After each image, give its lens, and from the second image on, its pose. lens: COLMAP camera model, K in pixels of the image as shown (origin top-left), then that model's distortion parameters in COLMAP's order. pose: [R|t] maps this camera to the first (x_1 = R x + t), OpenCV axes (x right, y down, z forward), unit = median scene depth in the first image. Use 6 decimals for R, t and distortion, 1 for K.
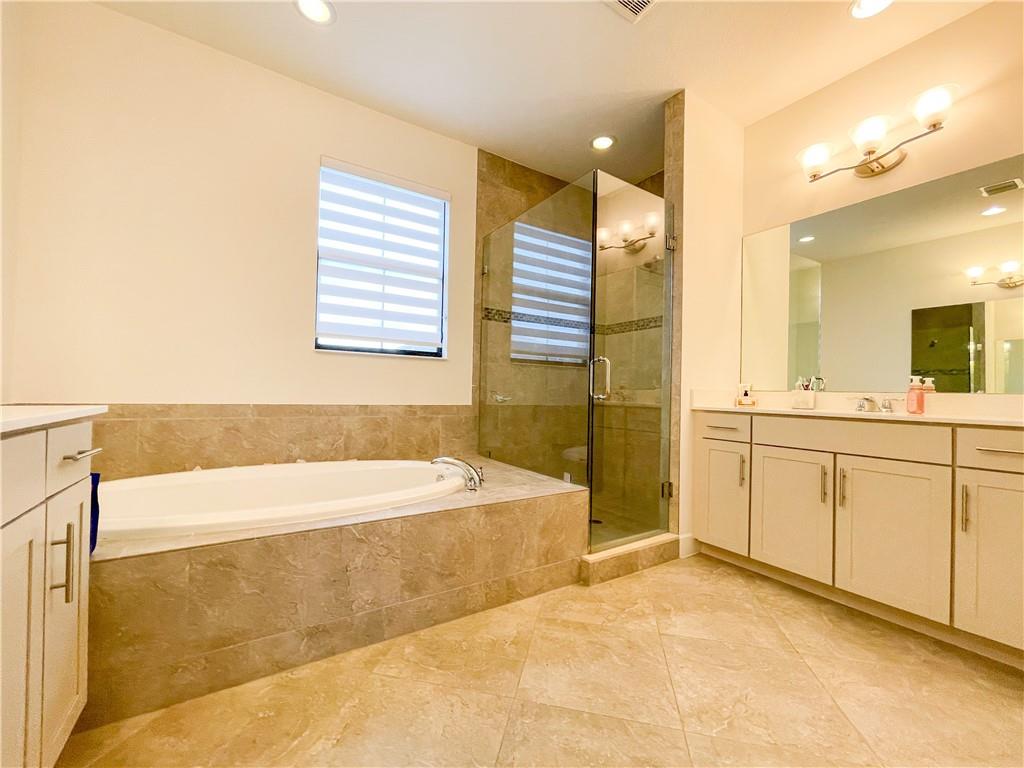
lens RADIAL K [[412.9, 0, 507.4], [0, 412.9, 385.9], [0, 0, 1]] dist [-0.007501, 0.001753]
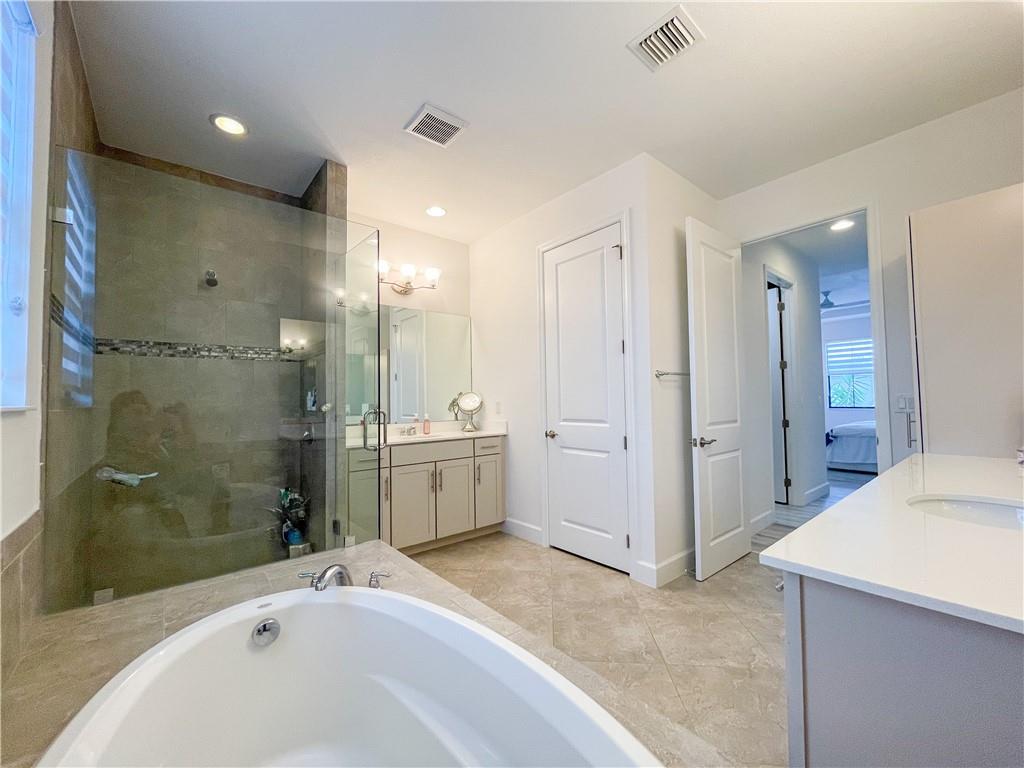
lens RADIAL K [[412.9, 0, 508.1], [0, 412.9, 383.0], [0, 0, 1]] dist [-0.007501, 0.001753]
pose [[-0.132839, 0.022326, 0.990886, -0.996146], [0.001886, 0.999750, -0.022273, -0.130686], [-0.991136, -0.001090, -0.132848, 0.951325]]
